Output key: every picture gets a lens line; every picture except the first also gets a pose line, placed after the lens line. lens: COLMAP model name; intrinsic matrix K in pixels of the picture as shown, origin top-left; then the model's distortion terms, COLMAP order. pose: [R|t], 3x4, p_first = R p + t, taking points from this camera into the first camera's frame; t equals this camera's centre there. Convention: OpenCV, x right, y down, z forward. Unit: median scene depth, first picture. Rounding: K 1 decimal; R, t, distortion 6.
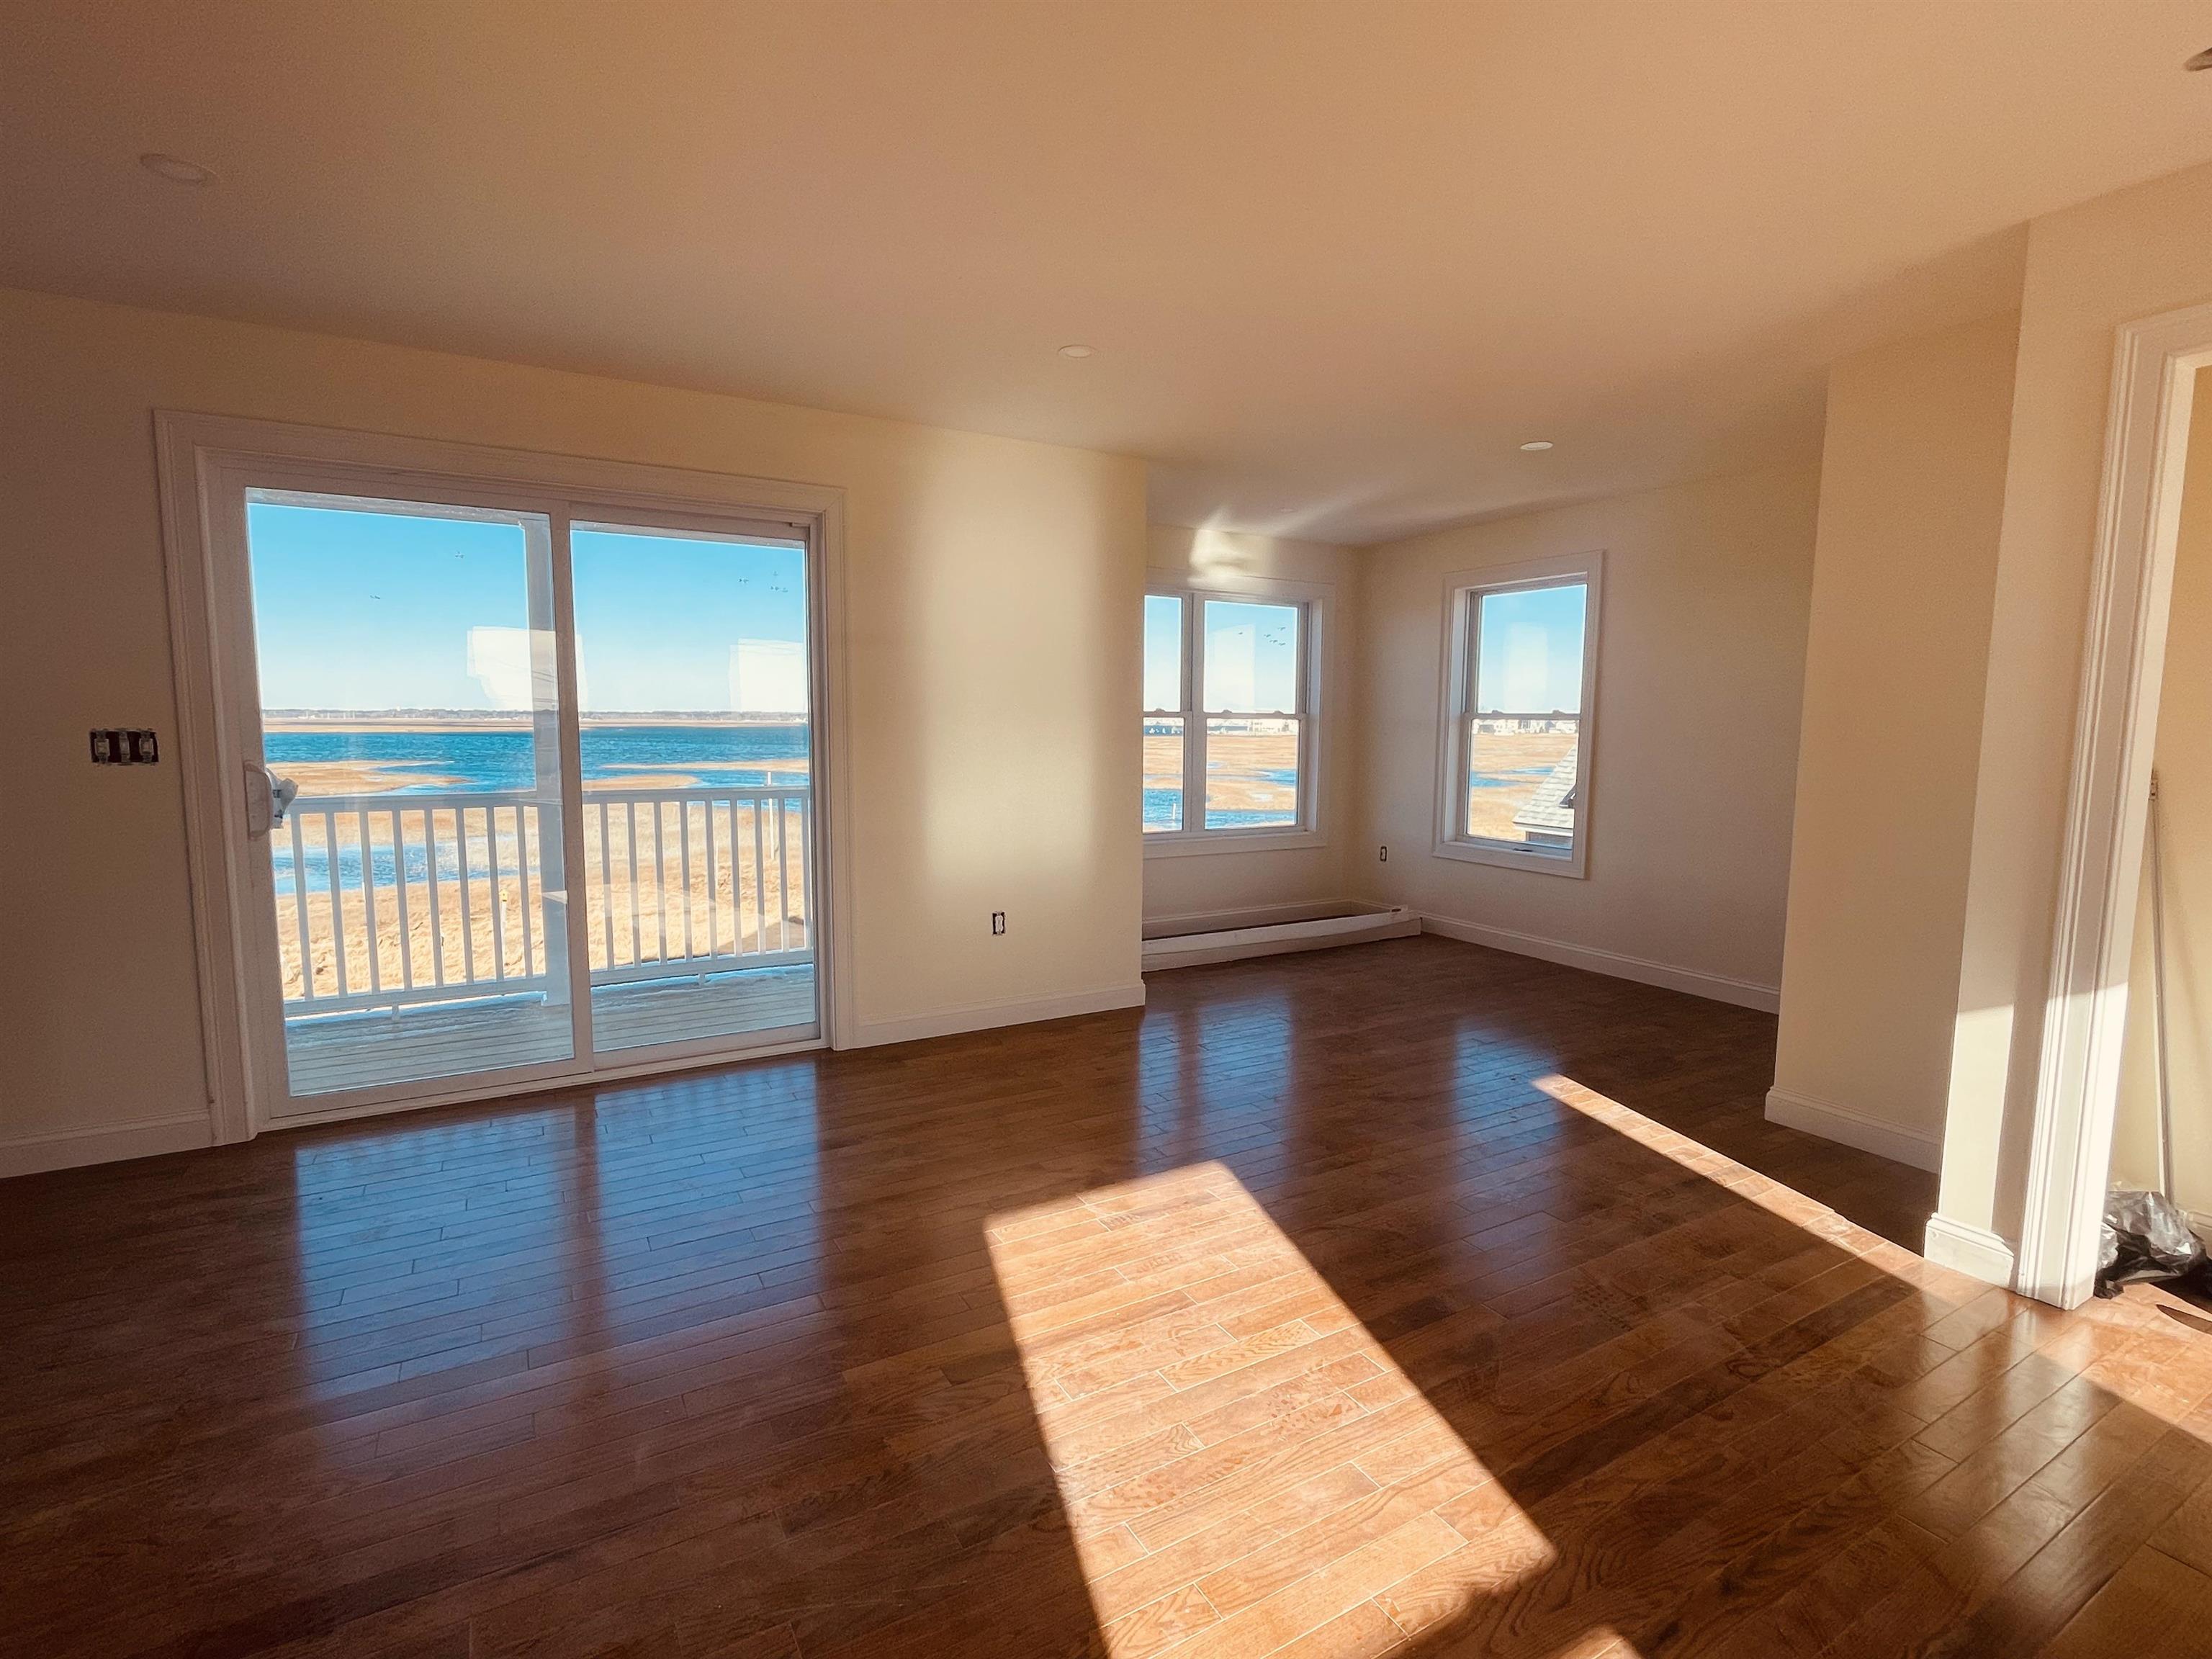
lens RADIAL K [[1044.5, 0, 1102.7], [0, 1044.5, 823.2], [0, 0, 1]] dist [-0.000186, -0.001053]
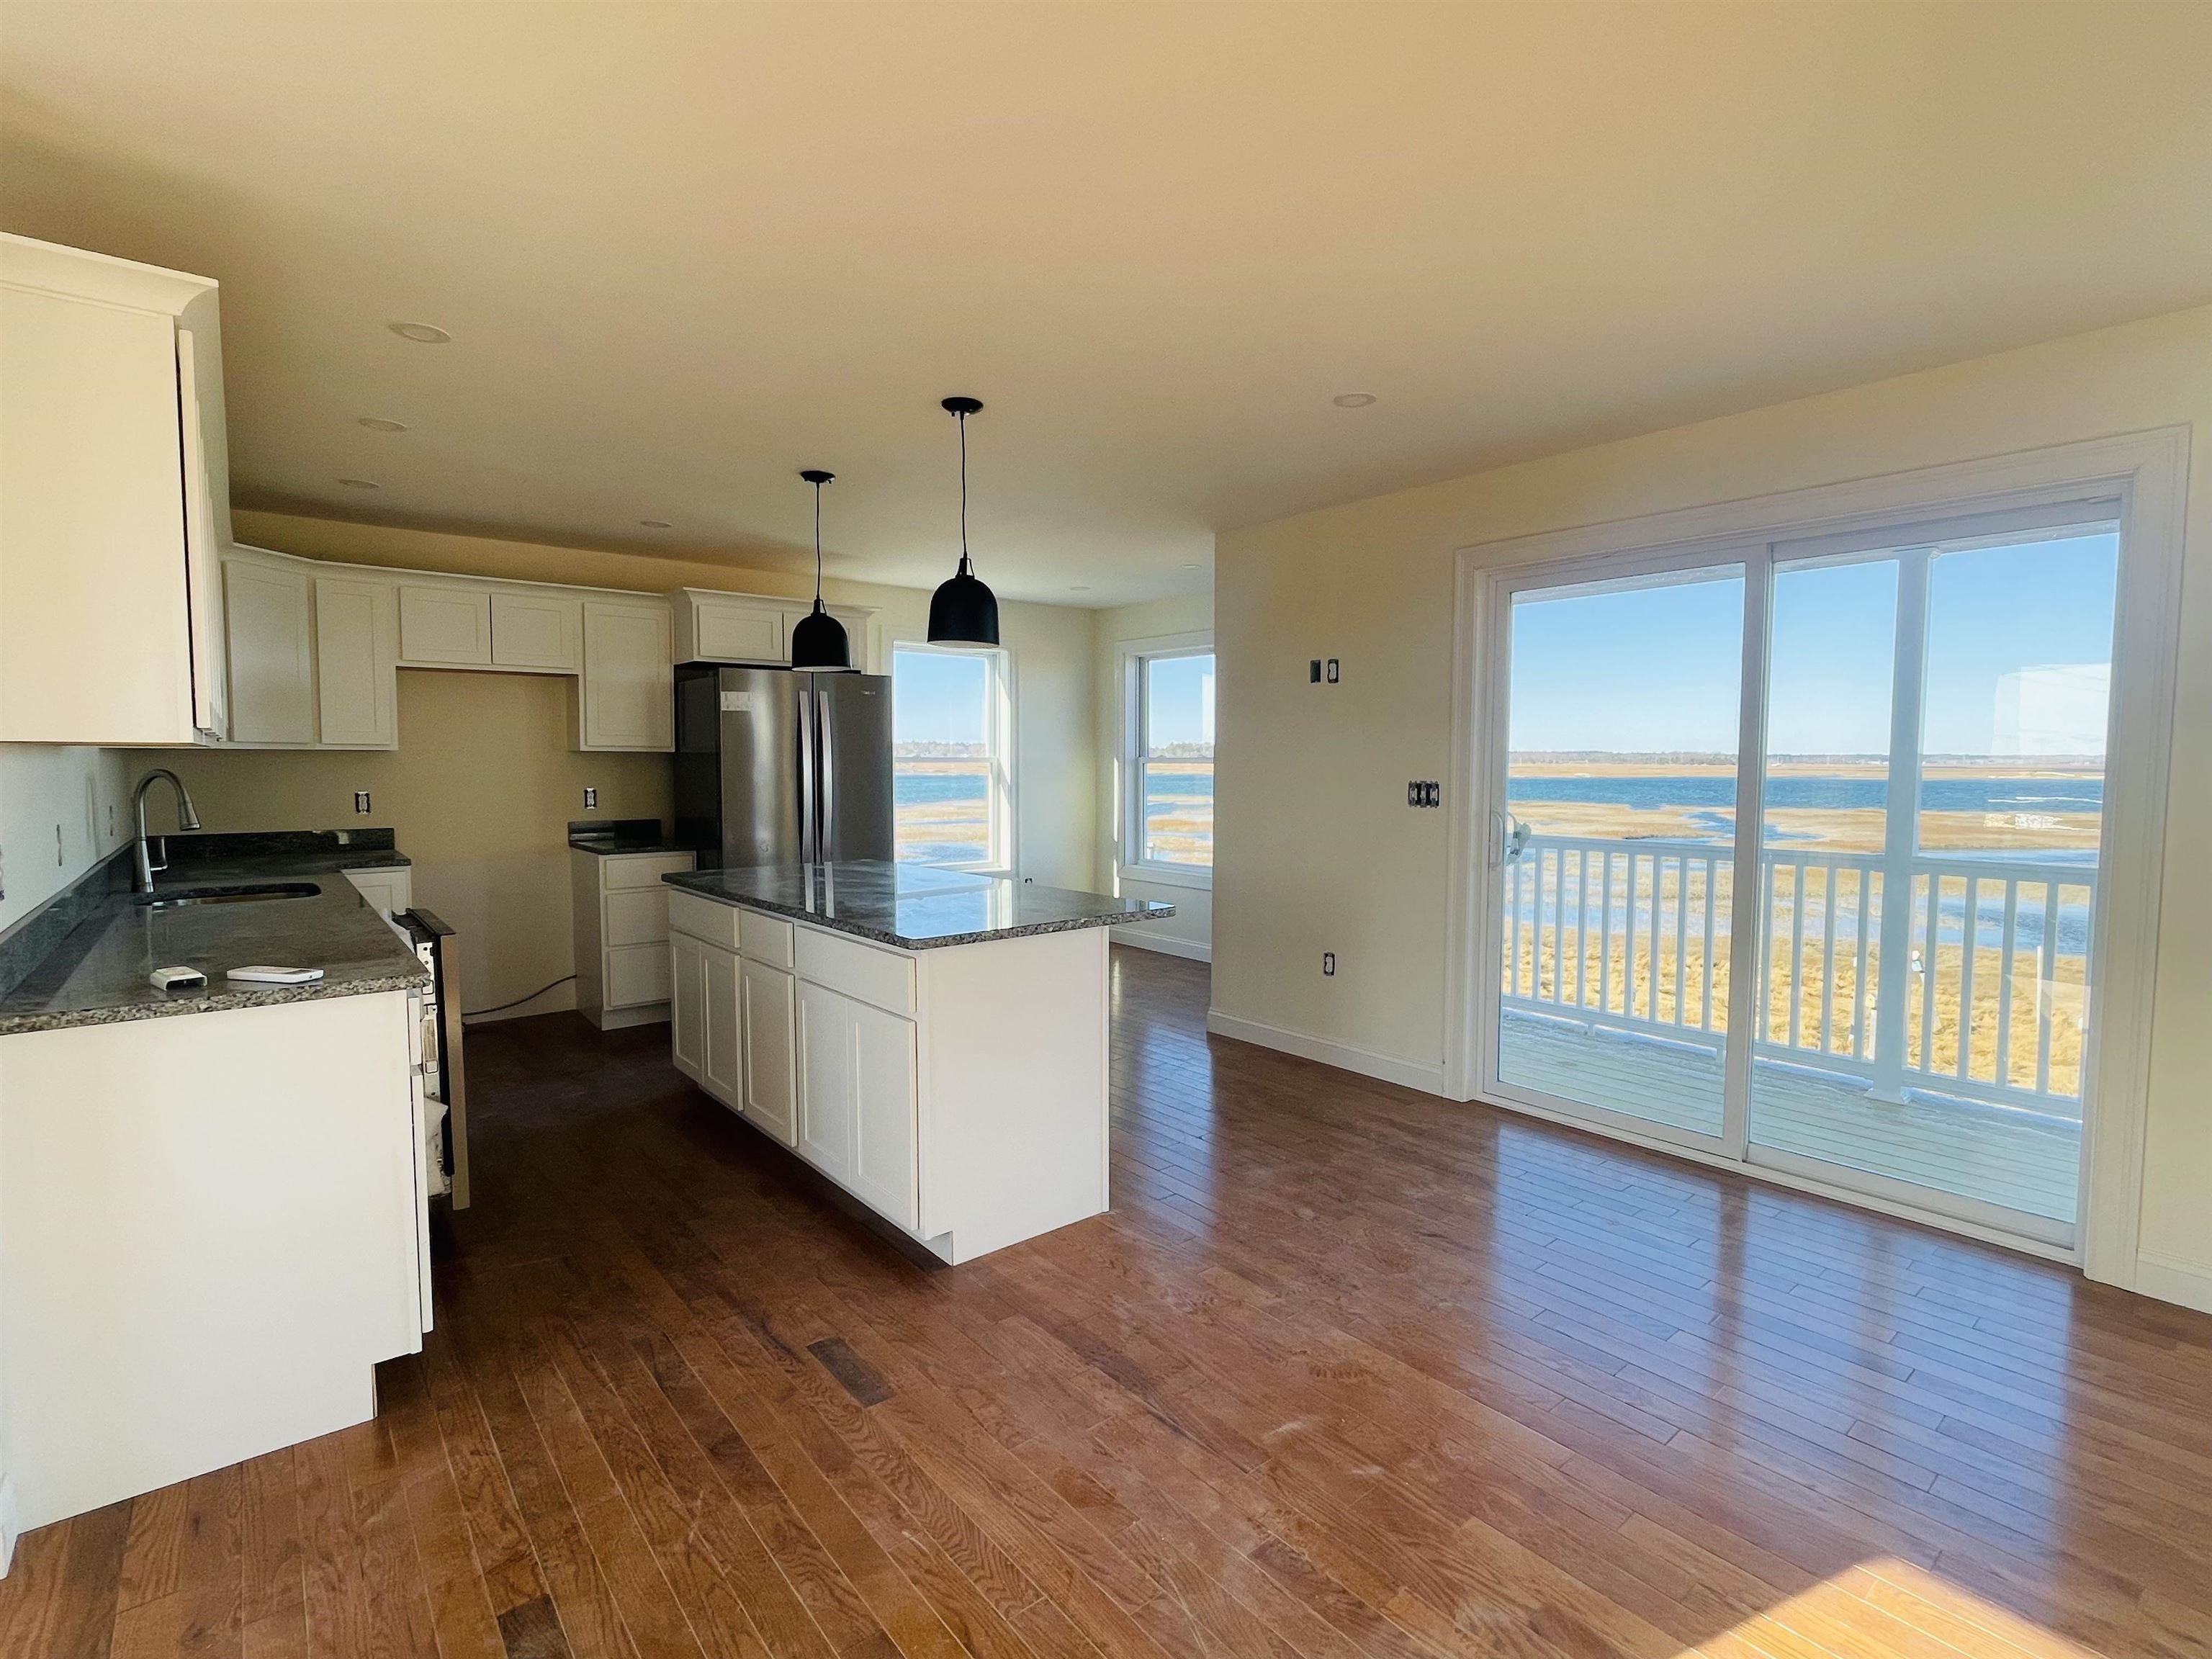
lens RADIAL K [[1044.5, 0, 1105.1], [0, 1044.5, 824.5], [0, 0, 1]] dist [-0.000186, -0.001053]
pose [[0.166275, 0.055843, -0.984497, 0.301029], [-0.097304, 0.994452, 0.039974, -0.037300], [0.981267, 0.089149, 0.170786, 0.270908]]
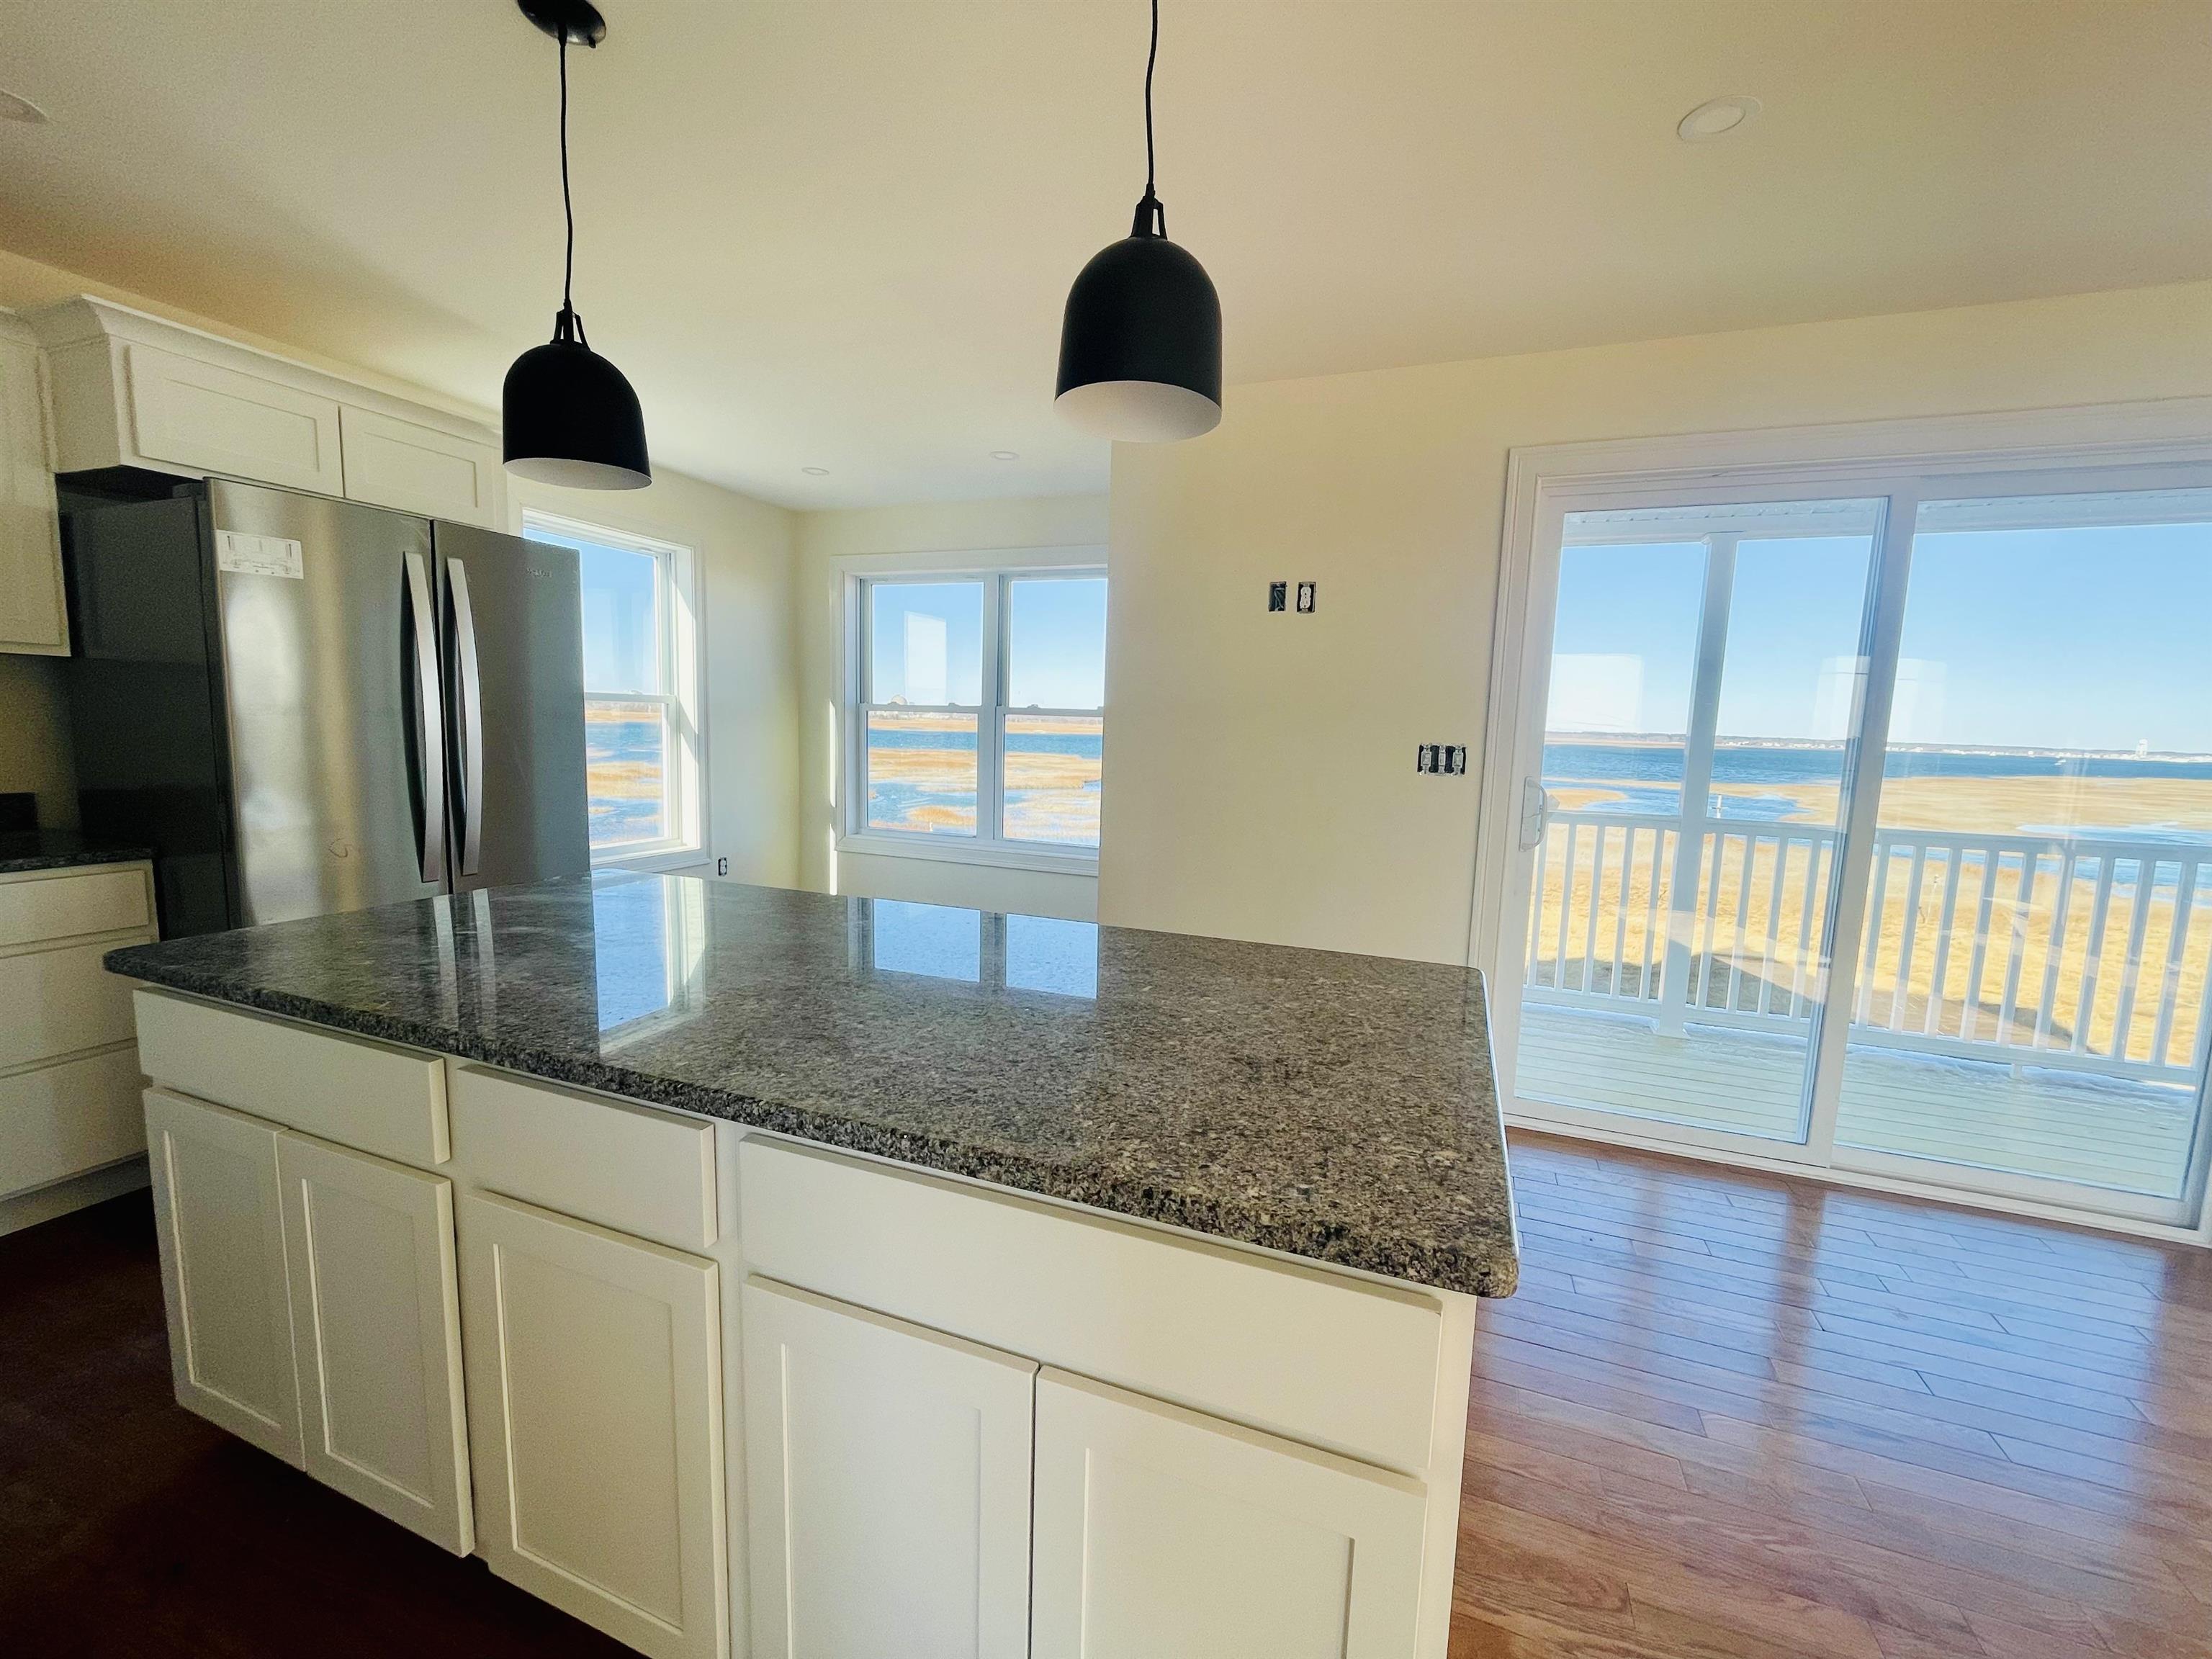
lens RADIAL K [[890.8, 0, 1106.5], [0, 890.8, 828.0], [0, 0, 1]] dist [-0.002543, -0.000935]
pose [[0.624986, 0.105025, -0.773539, -0.325987], [-0.103111, 0.993333, 0.051557, -0.009069], [0.773796, 0.047538, 0.631648, 0.090332]]
